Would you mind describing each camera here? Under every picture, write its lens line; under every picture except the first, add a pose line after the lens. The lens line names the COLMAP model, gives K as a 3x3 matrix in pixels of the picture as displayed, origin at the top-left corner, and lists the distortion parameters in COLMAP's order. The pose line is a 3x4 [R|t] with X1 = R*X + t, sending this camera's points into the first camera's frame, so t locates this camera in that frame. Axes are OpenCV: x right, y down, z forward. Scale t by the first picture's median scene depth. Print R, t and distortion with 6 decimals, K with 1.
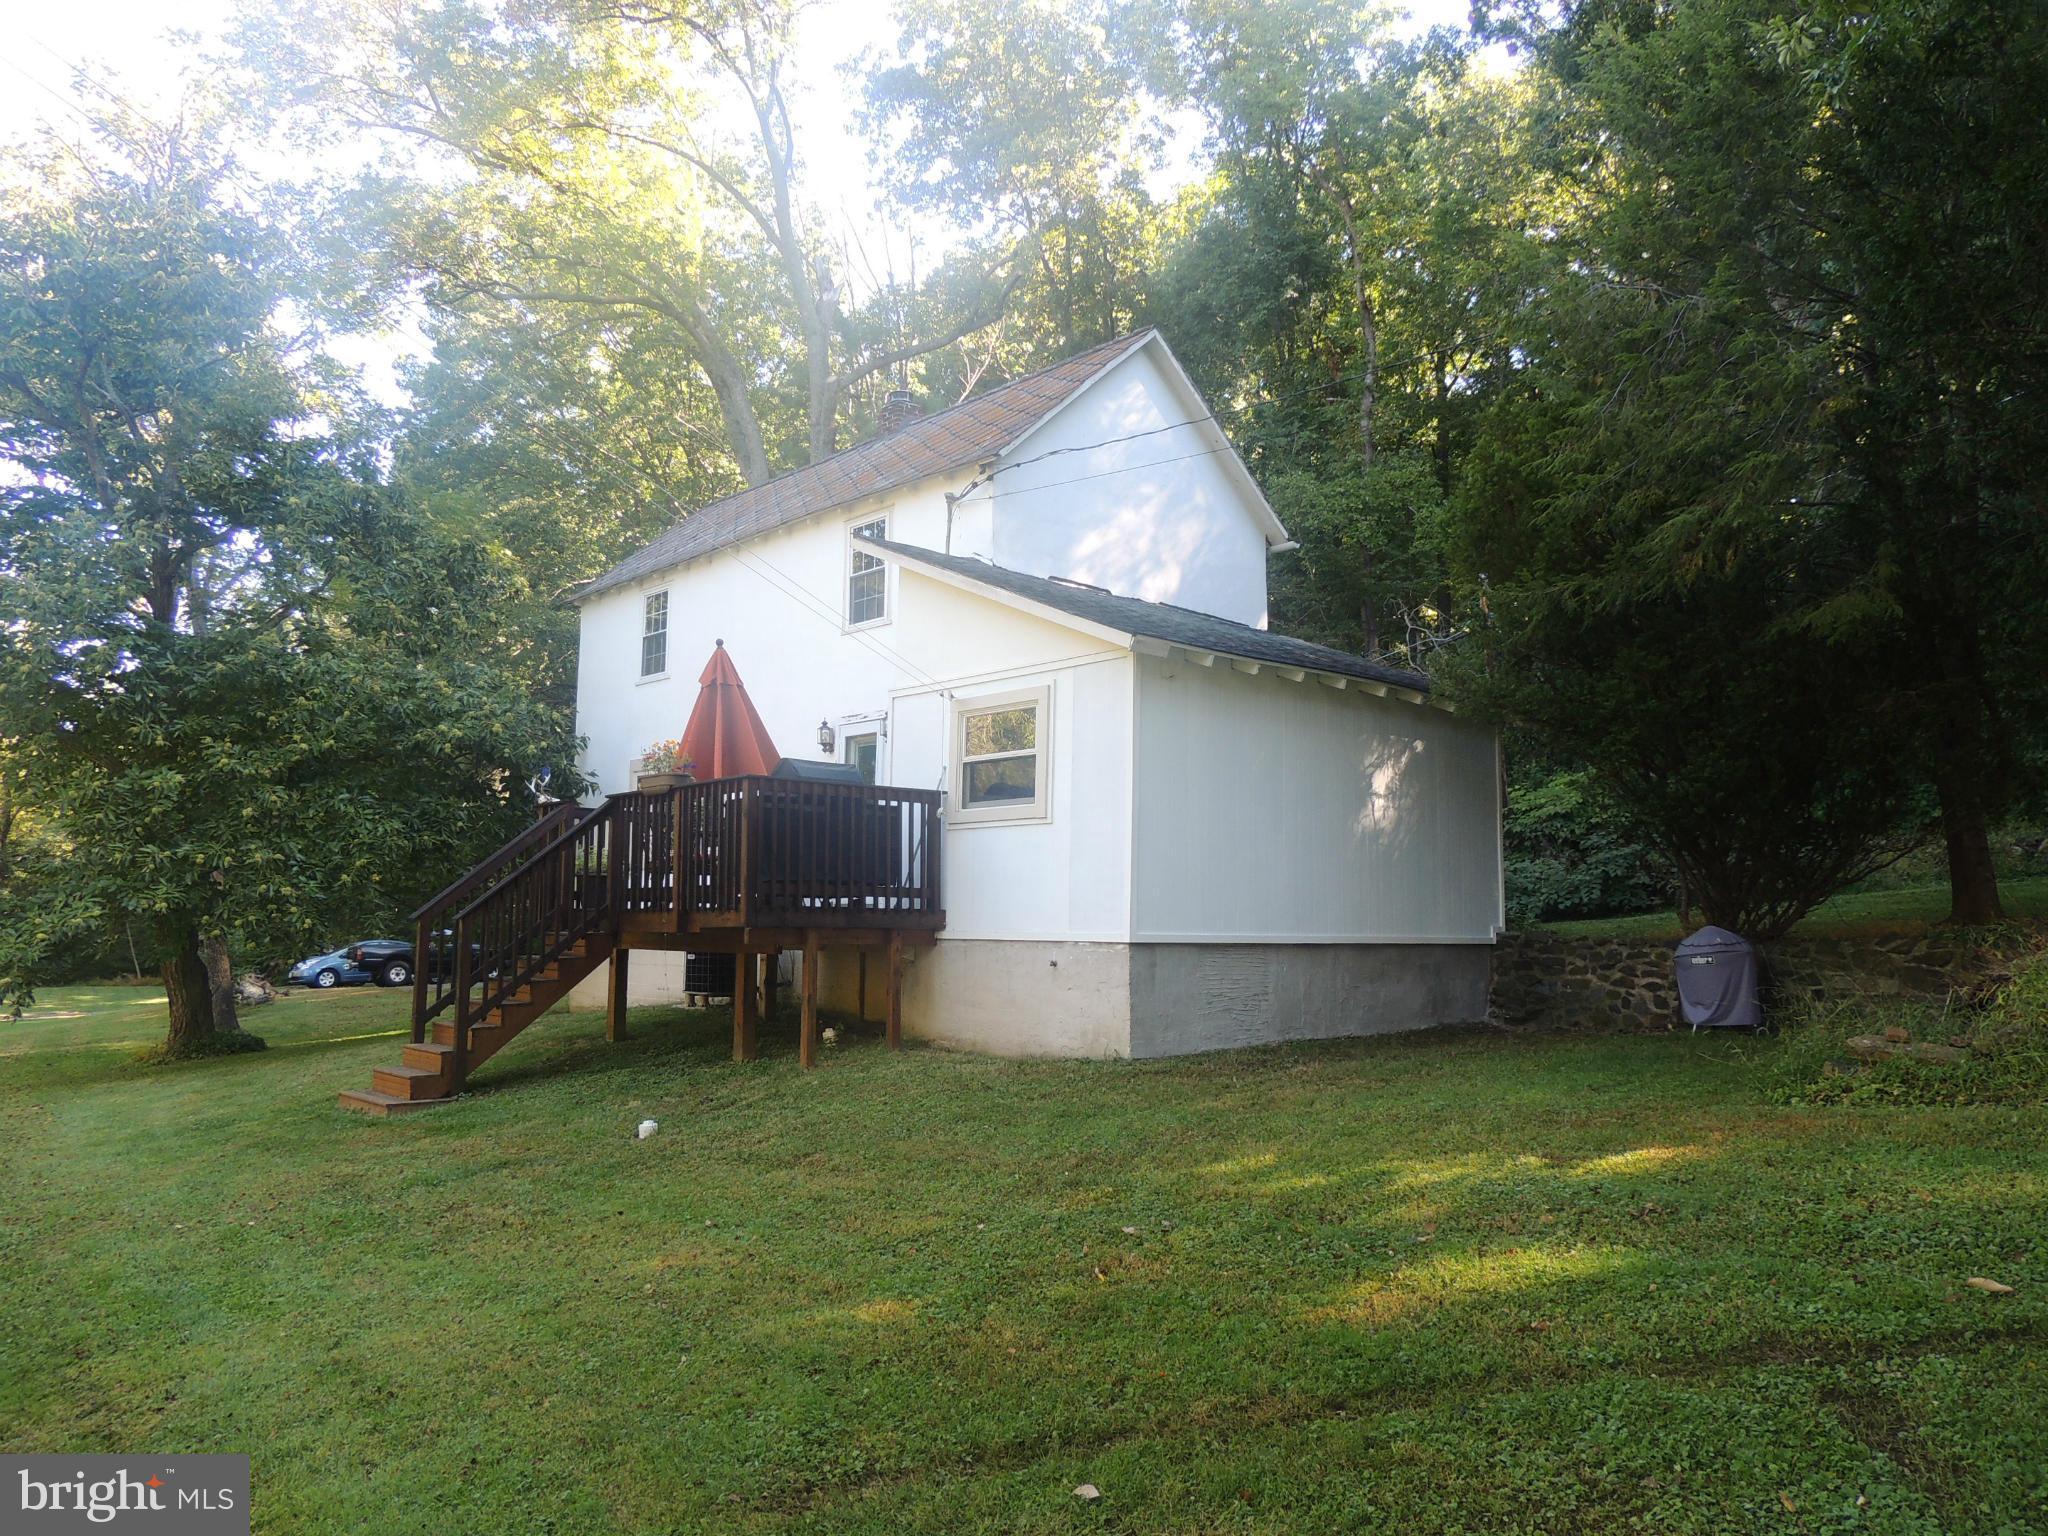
lens RADIAL K [[1450.3, 0, 1024.0], [0, 1450.3, 768.0], [0, 0, 1]] dist [-0.020085, -0.002641]
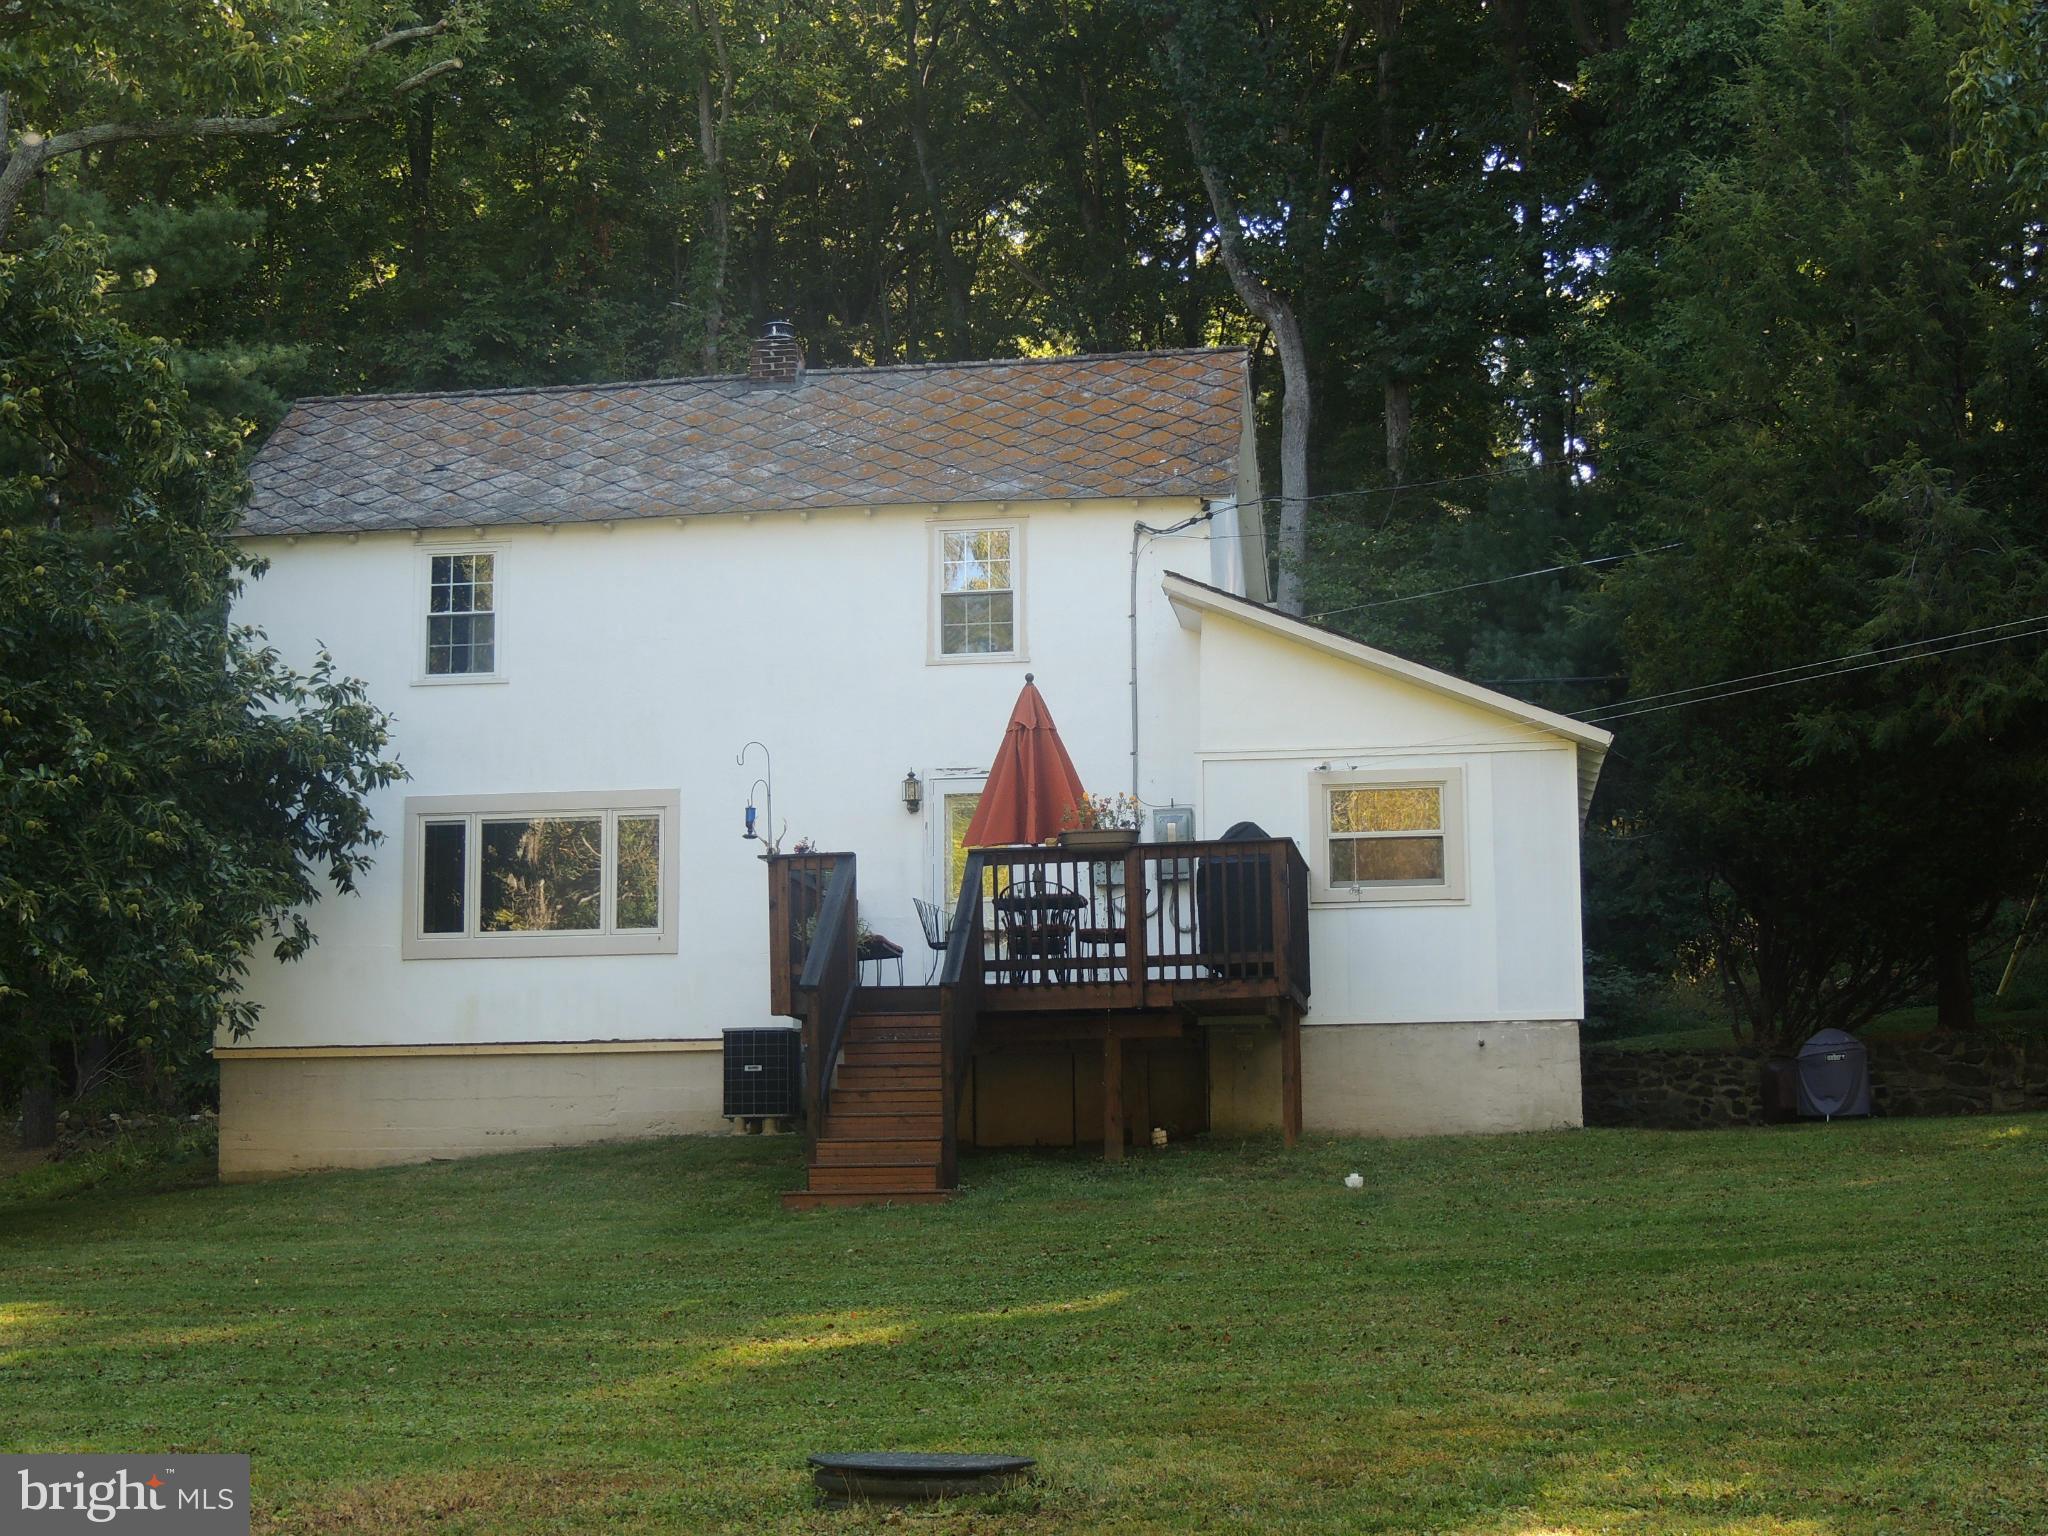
lens RADIAL K [[3012.0, 0, 1024.0], [0, 3012.0, 768.0], [0, 0, 1]] dist [-0.076496, 0.002794]
pose [[0.776341, 0.079197, 0.625318, -1.343735], [-0.050829, 0.996710, -0.063129, 0.079171], [-0.628261, 0.017225, 0.777812, -0.375376]]
